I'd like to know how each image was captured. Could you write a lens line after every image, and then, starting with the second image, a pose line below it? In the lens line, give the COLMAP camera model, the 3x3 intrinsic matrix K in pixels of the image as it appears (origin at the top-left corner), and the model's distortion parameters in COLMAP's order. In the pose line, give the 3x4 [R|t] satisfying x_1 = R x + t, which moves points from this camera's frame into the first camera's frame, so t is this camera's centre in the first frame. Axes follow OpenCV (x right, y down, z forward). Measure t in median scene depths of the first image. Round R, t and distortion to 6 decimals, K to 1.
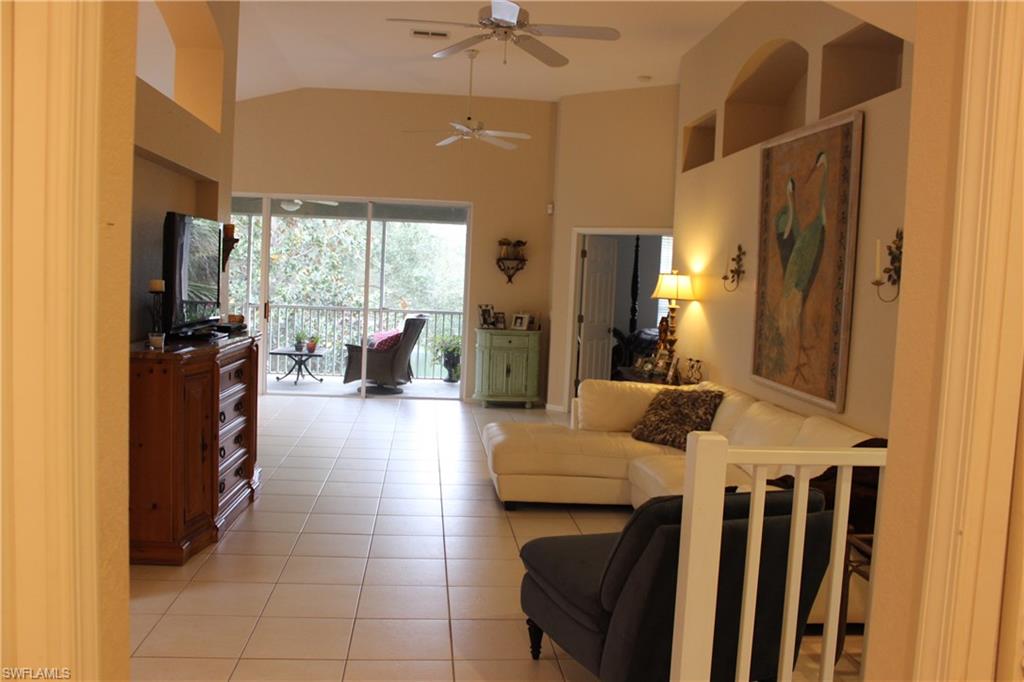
lens RADIAL K [[850.3, 0, 513.7], [0, 850.3, 346.8], [0, 0, 1]] dist [-0.161846, 0.140398]
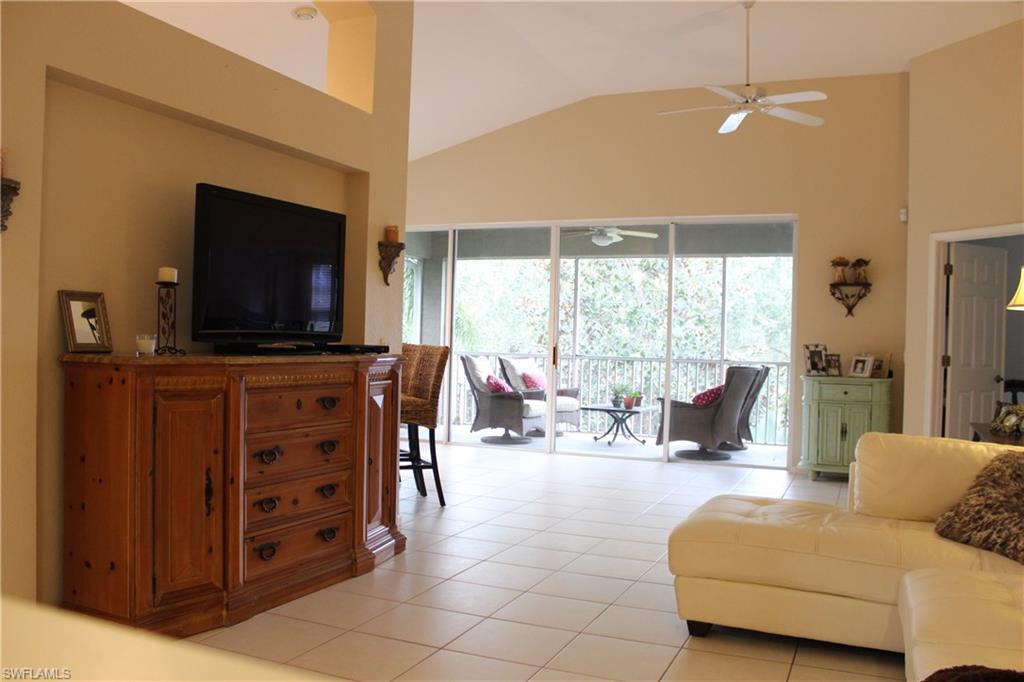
lens RADIAL K [[850.3, 0, 513.7], [0, 850.3, 346.8], [0, 0, 1]] dist [-0.161846, 0.140398]
pose [[0.870932, -0.017727, -0.491085, 0.099144], [-0.025814, 0.996319, -0.081745, 0.020626], [0.490726, 0.083871, 0.867268, 0.218759]]
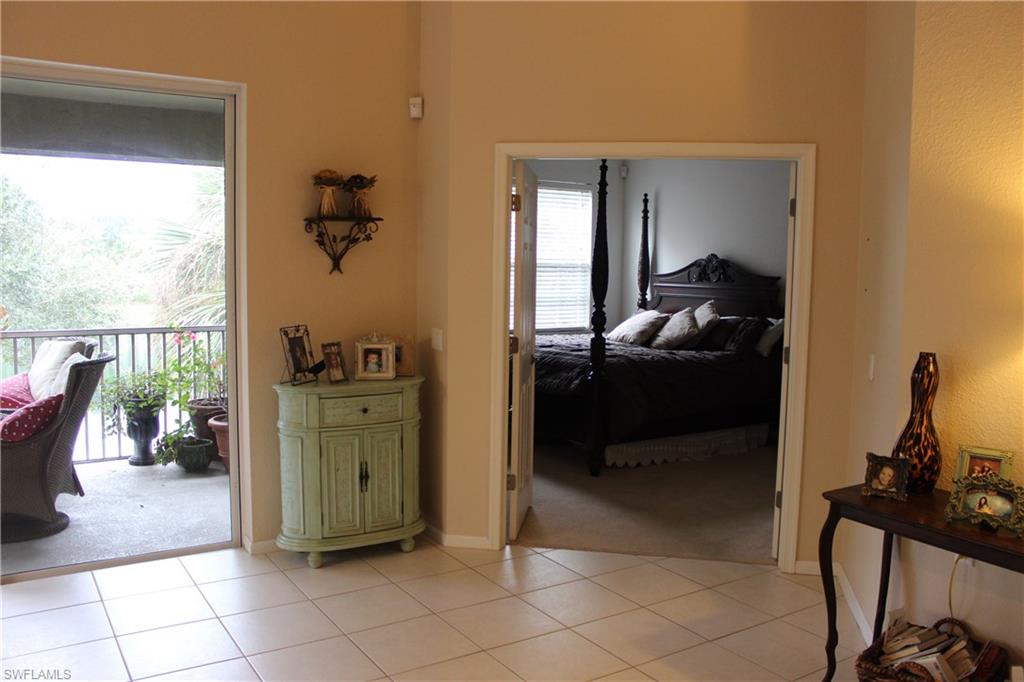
lens RADIAL K [[850.3, 0, 513.7], [0, 850.3, 346.8], [0, 0, 1]] dist [-0.161846, 0.140398]
pose [[0.891804, -0.075852, 0.446018, -0.122982], [0.063746, 0.997077, 0.042109, -0.050078], [-0.447908, -0.009121, 0.894033, 0.577191]]
